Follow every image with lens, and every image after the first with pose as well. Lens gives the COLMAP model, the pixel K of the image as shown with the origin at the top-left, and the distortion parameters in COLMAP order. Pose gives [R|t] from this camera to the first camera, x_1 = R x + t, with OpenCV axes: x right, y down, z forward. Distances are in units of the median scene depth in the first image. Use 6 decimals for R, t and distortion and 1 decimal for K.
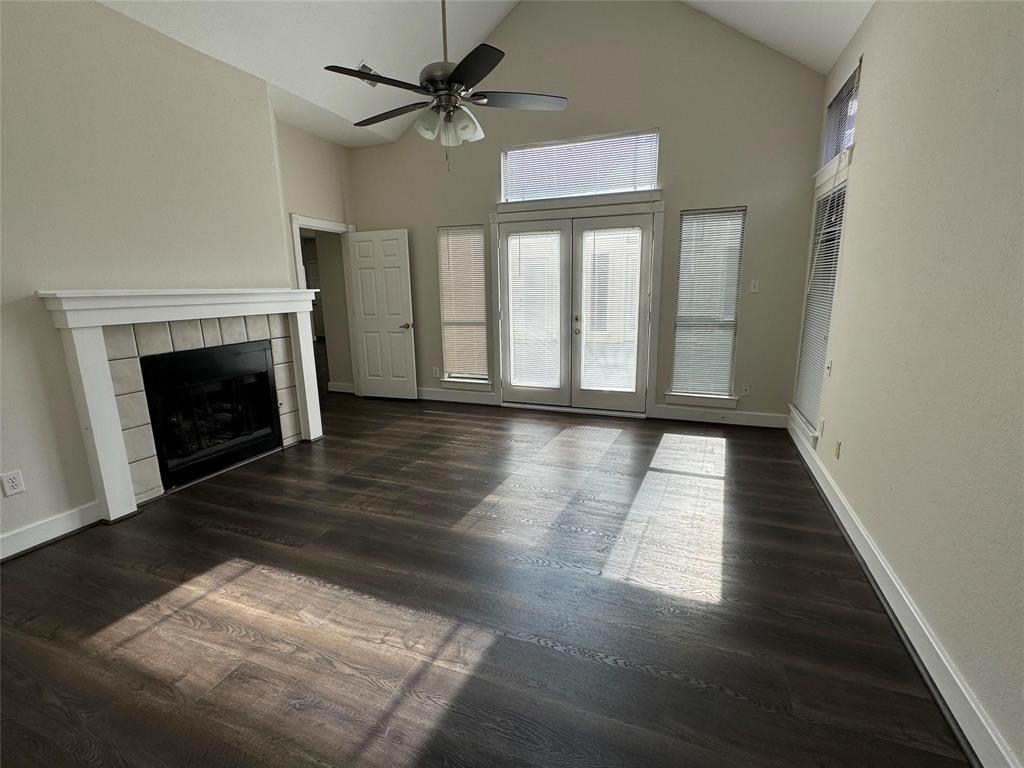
lens RADIAL K [[472.7, 0, 513.3], [0, 472.7, 385.0], [0, 0, 1]] dist [0.005255, 0.000264]
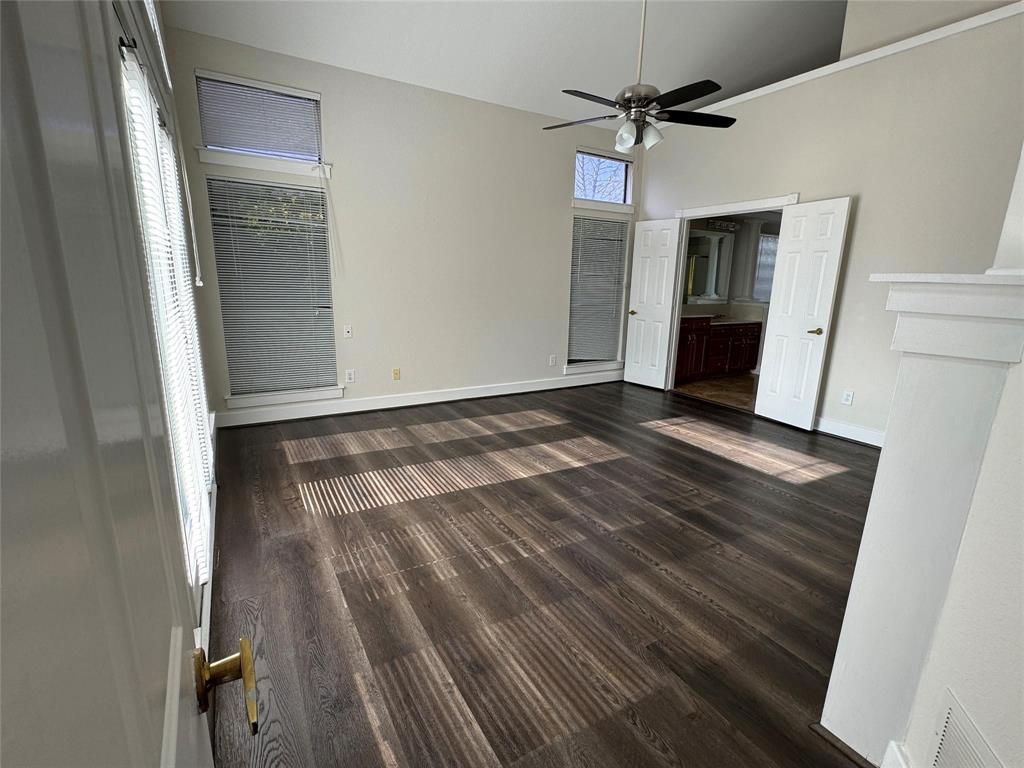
lens RADIAL K [[472.7, 0, 513.0], [0, 472.7, 381.9], [0, 0, 1]] dist [0.005255, 0.000264]
pose [[-0.784199, -0.153693, 0.601175, -0.820865], [0.107412, 0.920591, 0.375465, -0.535463], [-0.611143, 0.359013, -0.705418, 2.631817]]
